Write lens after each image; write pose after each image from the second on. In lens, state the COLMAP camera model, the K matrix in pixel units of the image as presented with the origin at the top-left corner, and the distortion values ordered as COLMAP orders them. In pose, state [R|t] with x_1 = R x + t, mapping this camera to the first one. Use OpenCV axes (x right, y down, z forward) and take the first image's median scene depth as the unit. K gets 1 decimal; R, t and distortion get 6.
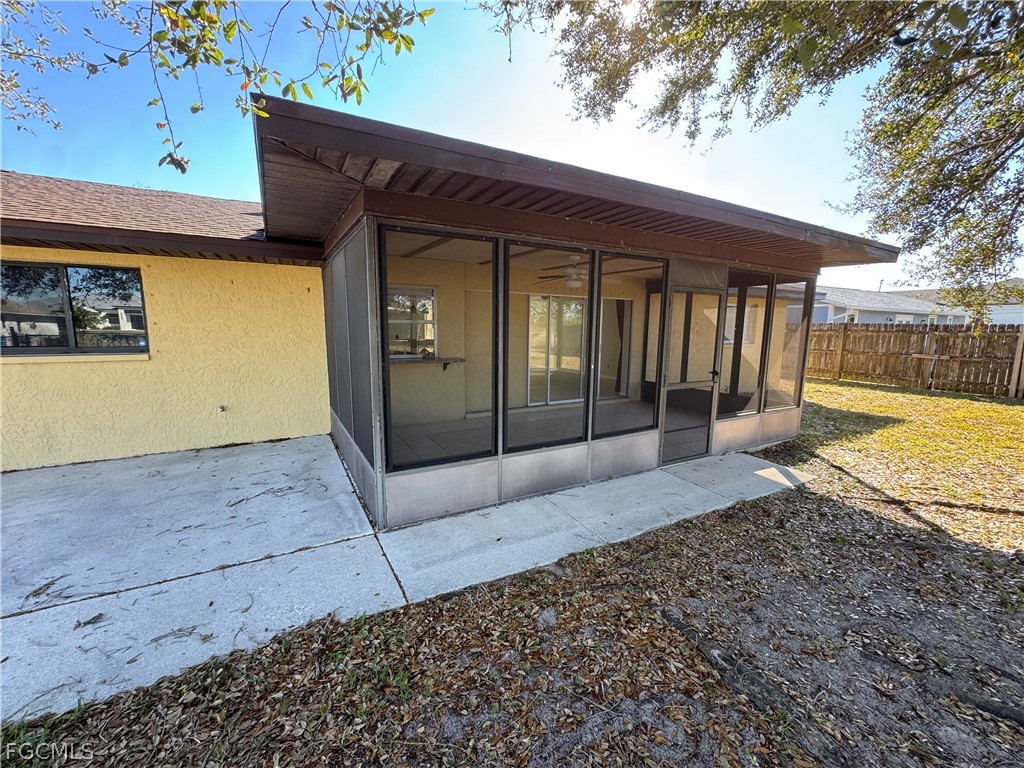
lens RADIAL K [[410.1, 0, 509.4], [0, 410.1, 384.7], [0, 0, 1]] dist [-0.001349, -0.000566]
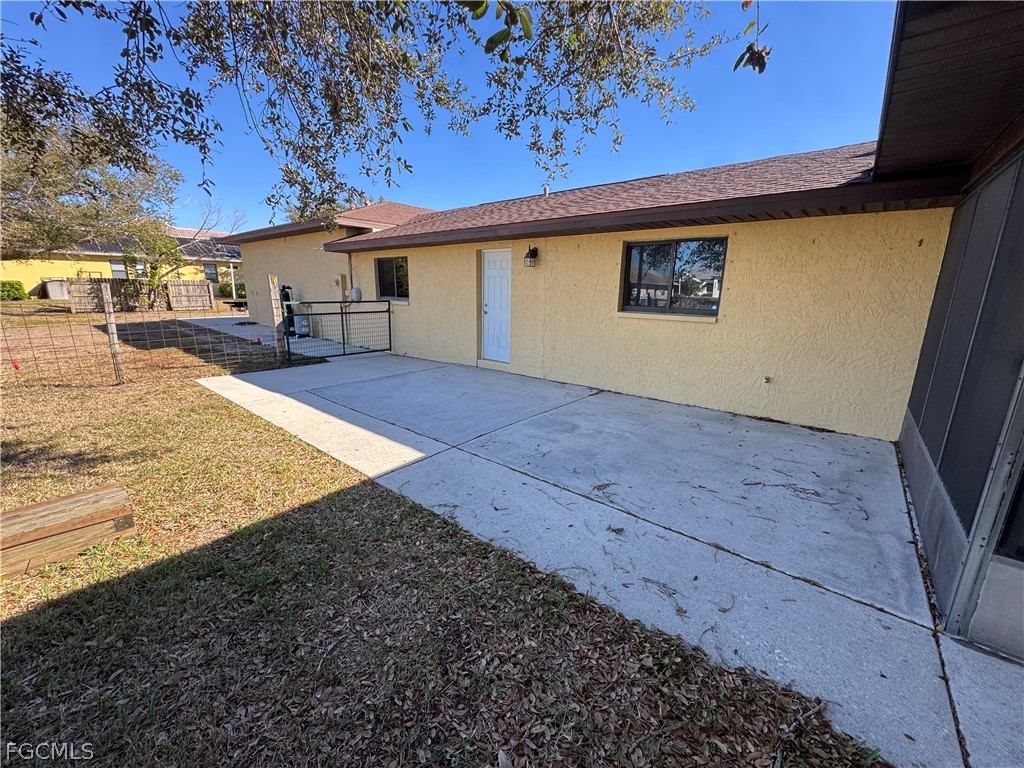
lens RADIAL K [[410.1, 0, 510.0], [0, 410.1, 383.6], [0, 0, 1]] dist [-0.001349, -0.000566]
pose [[0.356591, 0.210450, -0.910249, -0.057238], [-0.144371, 0.975009, 0.168865, -0.010135], [0.923039, 0.071198, 0.378062, 0.113819]]
